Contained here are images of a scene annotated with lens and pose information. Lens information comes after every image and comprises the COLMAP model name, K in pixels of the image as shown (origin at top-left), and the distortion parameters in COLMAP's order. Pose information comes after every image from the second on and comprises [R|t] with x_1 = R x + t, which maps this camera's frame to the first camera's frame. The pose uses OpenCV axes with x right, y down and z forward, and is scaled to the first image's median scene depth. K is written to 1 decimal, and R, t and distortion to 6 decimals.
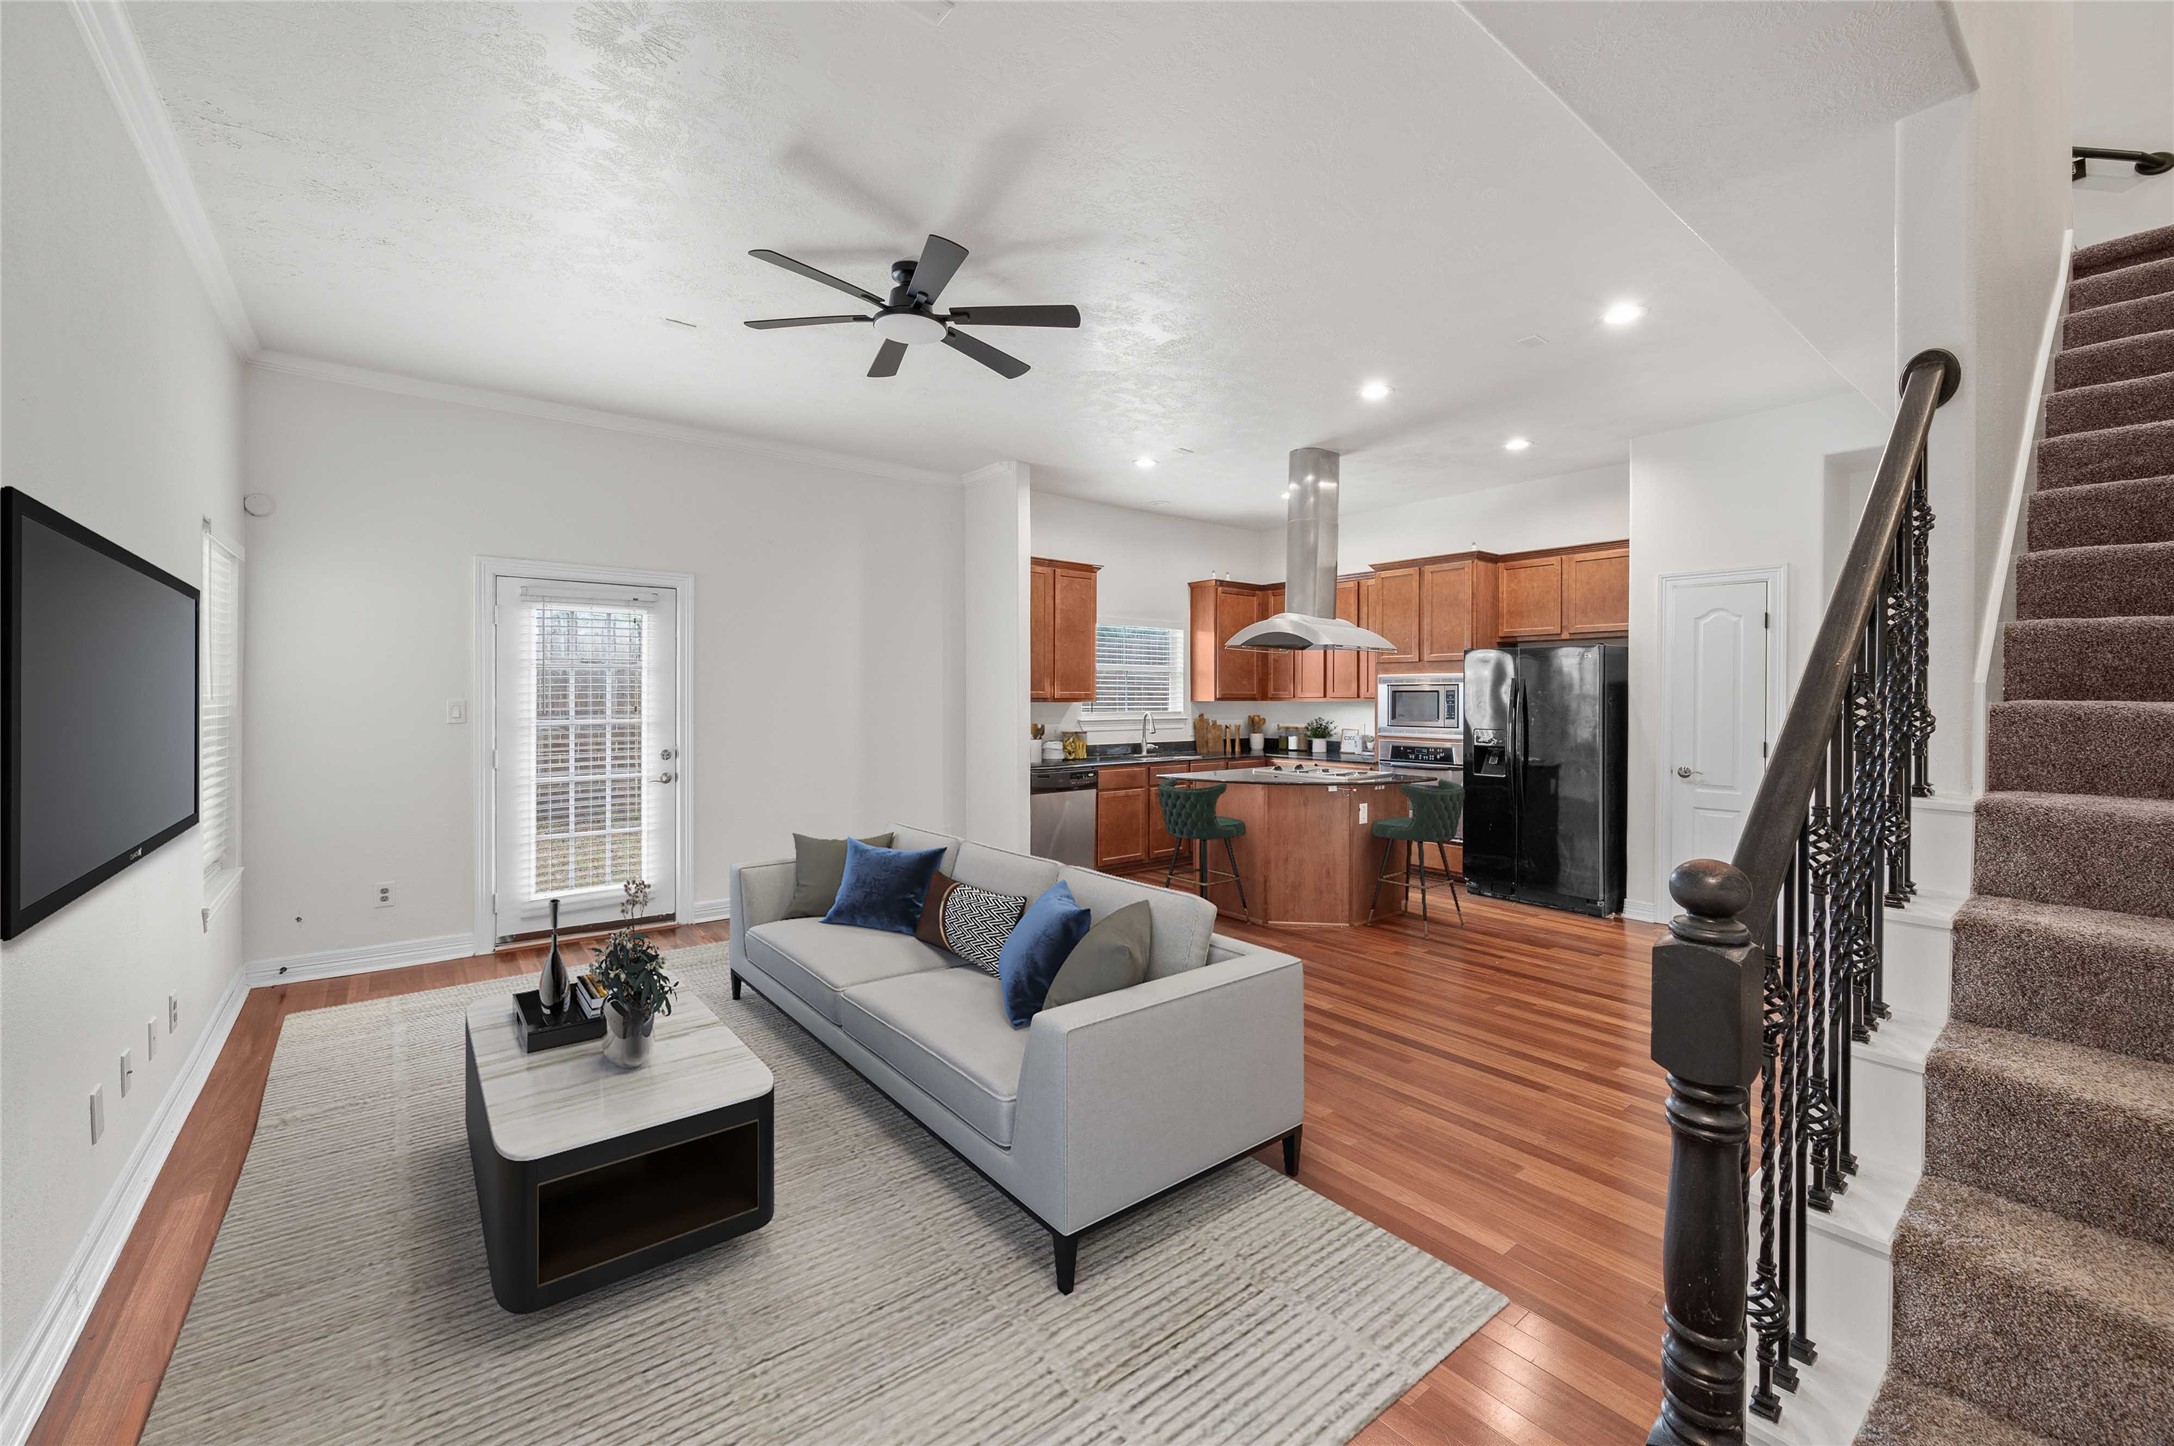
lens RADIAL K [[862.5, 0, 1086.3], [0, 862.5, 707.6], [0, 0, 1]] dist [0.000122, -0.000099]
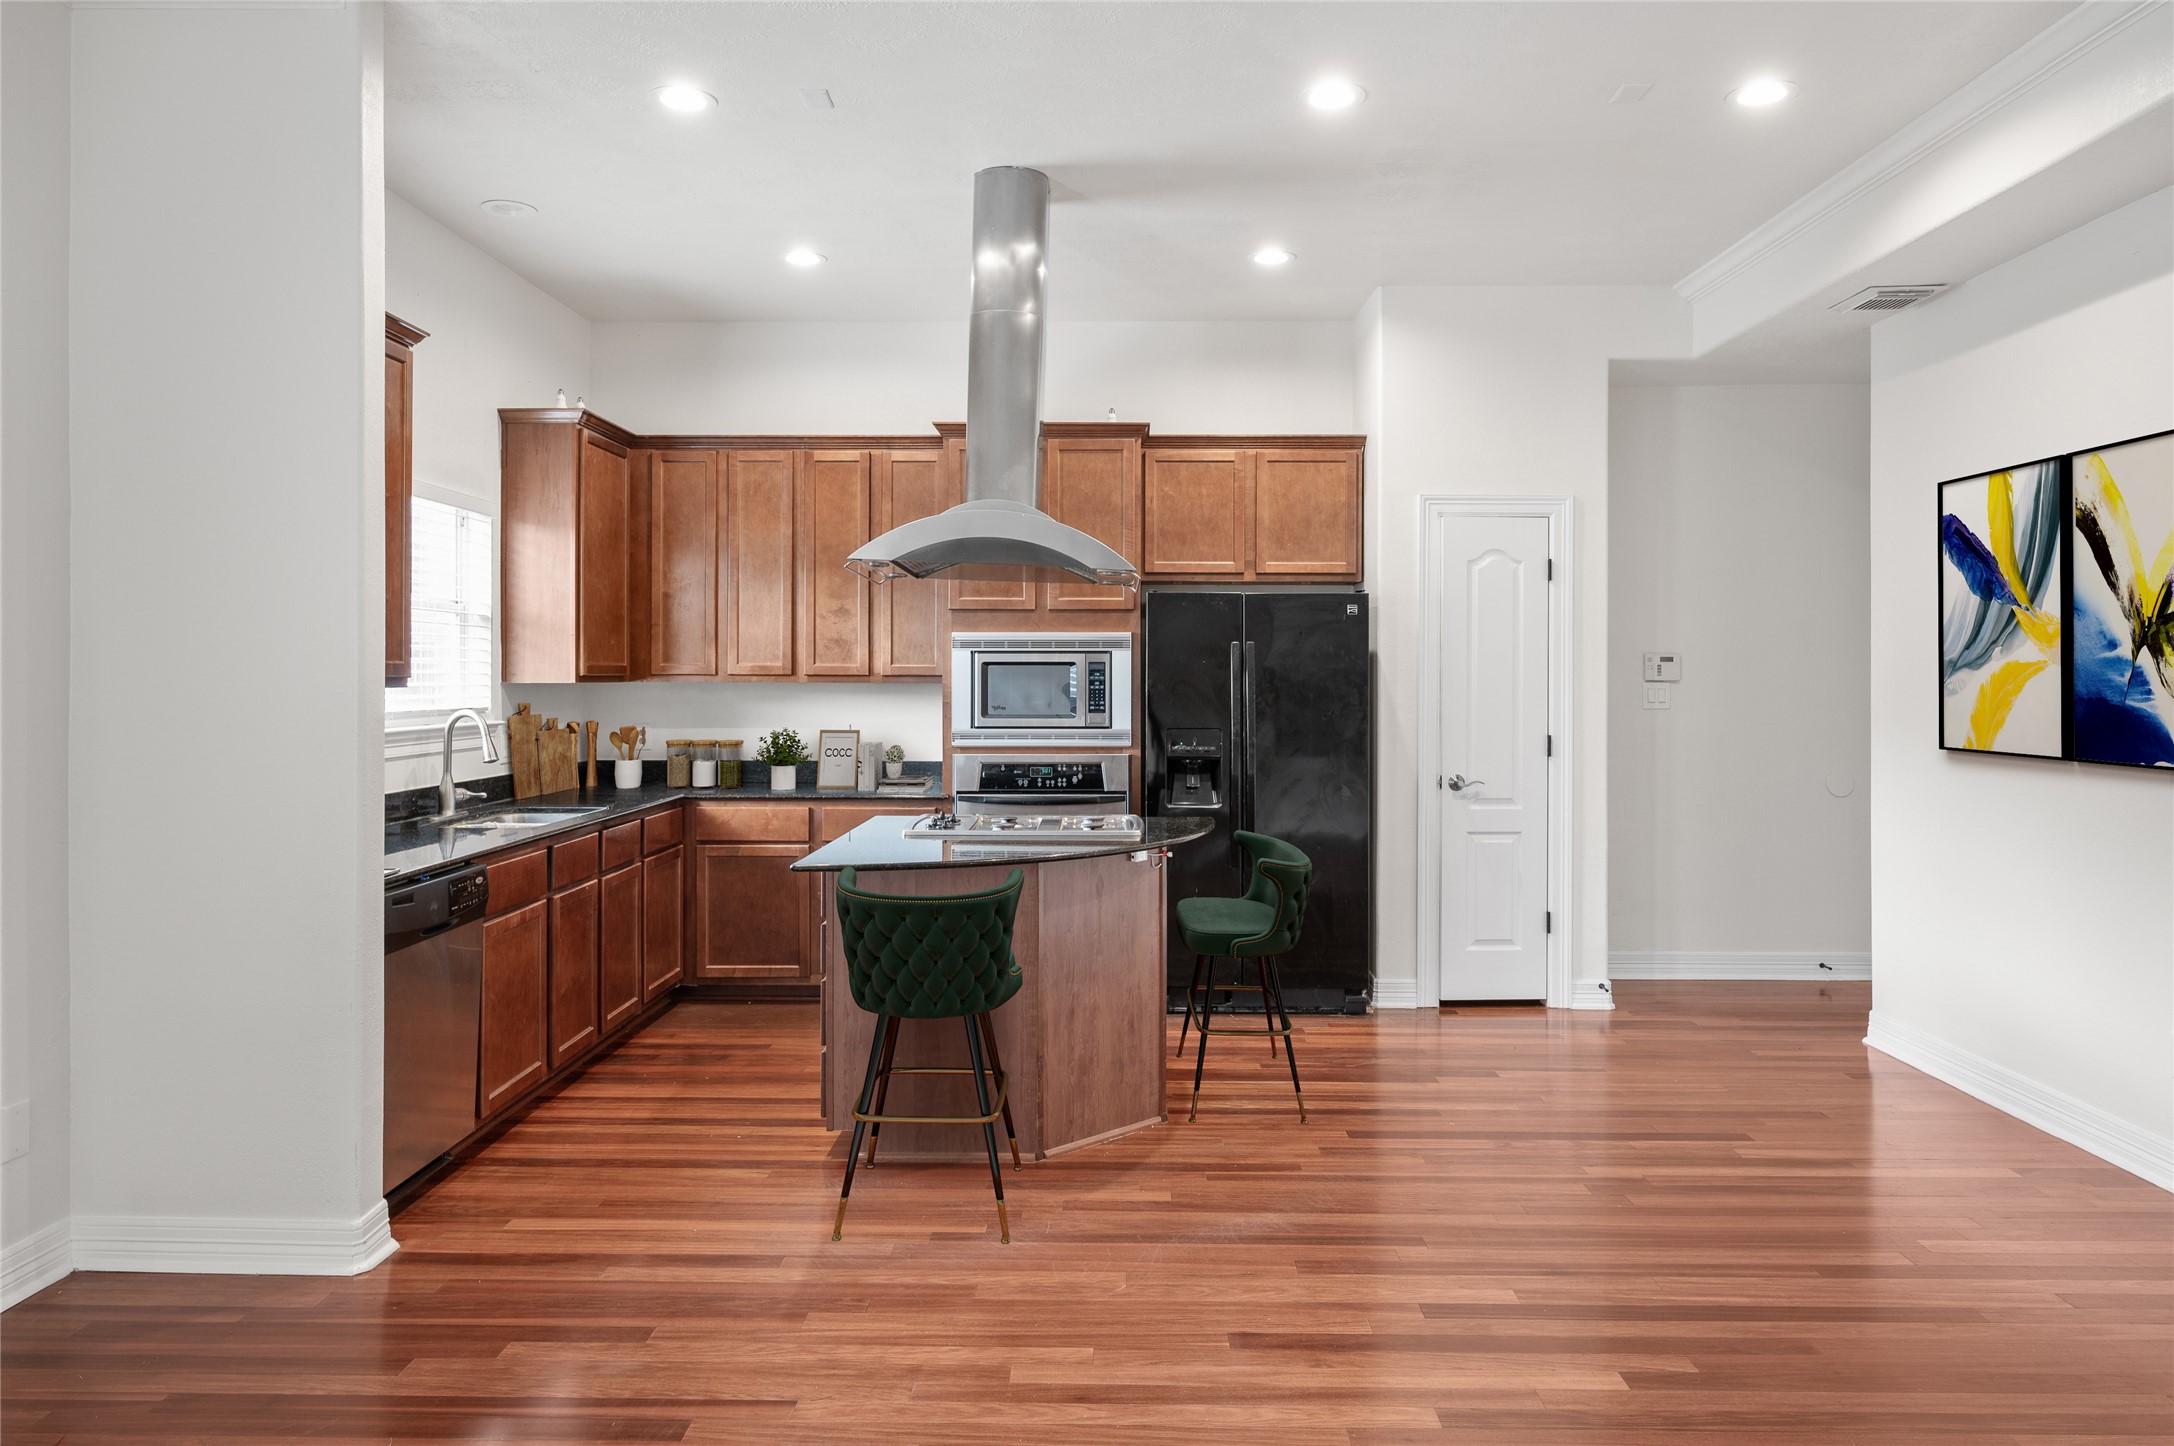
lens RADIAL K [[1436.6, 0, 1072.8], [0, 1436.6, 682.2], [0, 0, 1]] dist [-0.025026, -0.000489]
pose [[0.643561, -0.005019, 0.765378, -0.317178], [0.008367, 0.999965, -0.000477, -0.006621], [-0.765349, 0.006711, 0.643581, 0.407231]]
